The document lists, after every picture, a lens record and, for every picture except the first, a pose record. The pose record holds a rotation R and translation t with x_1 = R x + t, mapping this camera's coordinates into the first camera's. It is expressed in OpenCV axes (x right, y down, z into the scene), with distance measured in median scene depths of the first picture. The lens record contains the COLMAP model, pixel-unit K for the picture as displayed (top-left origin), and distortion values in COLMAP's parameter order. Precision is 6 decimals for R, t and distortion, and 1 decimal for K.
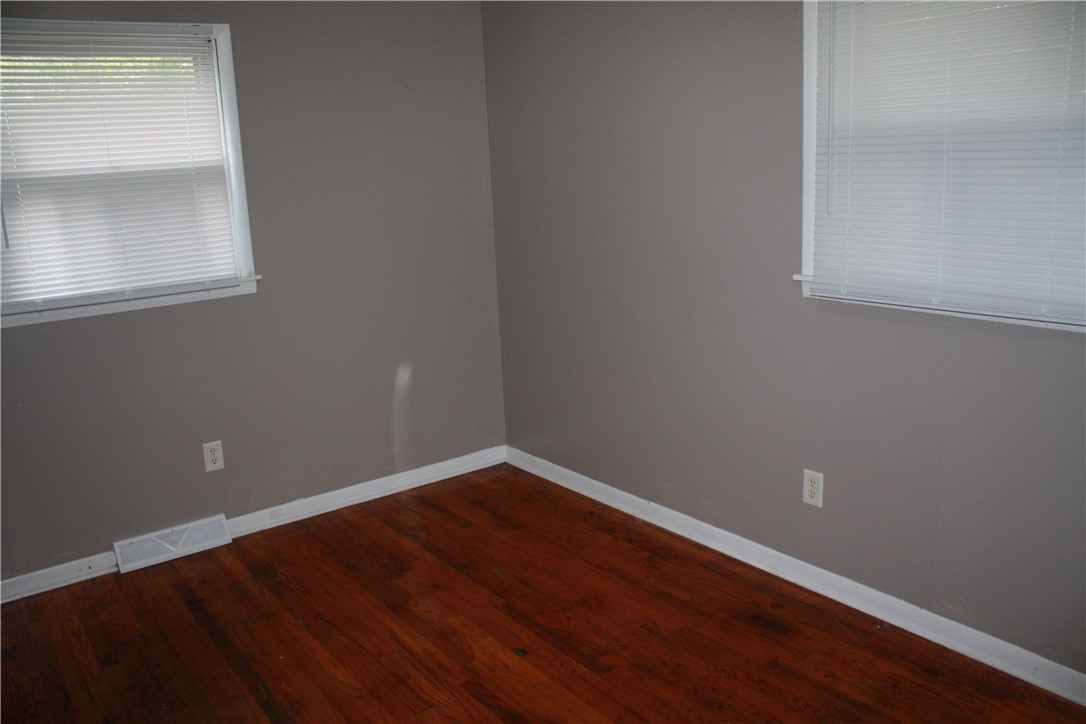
lens RADIAL K [[873.9, 0, 556.6], [0, 873.9, 363.6], [0, 0, 1]] dist [-0.158725, 0.113317]
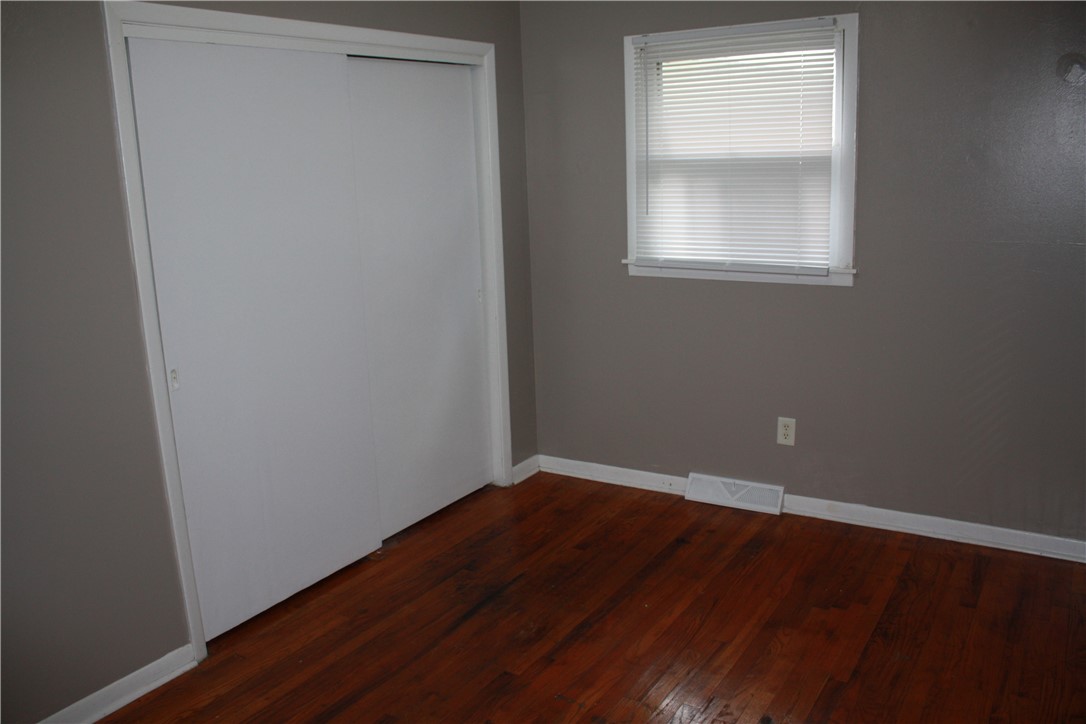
lens RADIAL K [[873.9, 0, 556.6], [0, 873.9, 363.6], [0, 0, 1]] dist [-0.158725, 0.113317]
pose [[0.372533, 0.235452, -0.897653, 0.473965], [-0.204033, 0.964392, 0.168282, -0.103407], [0.905312, 0.120460, 0.407308, 0.330743]]
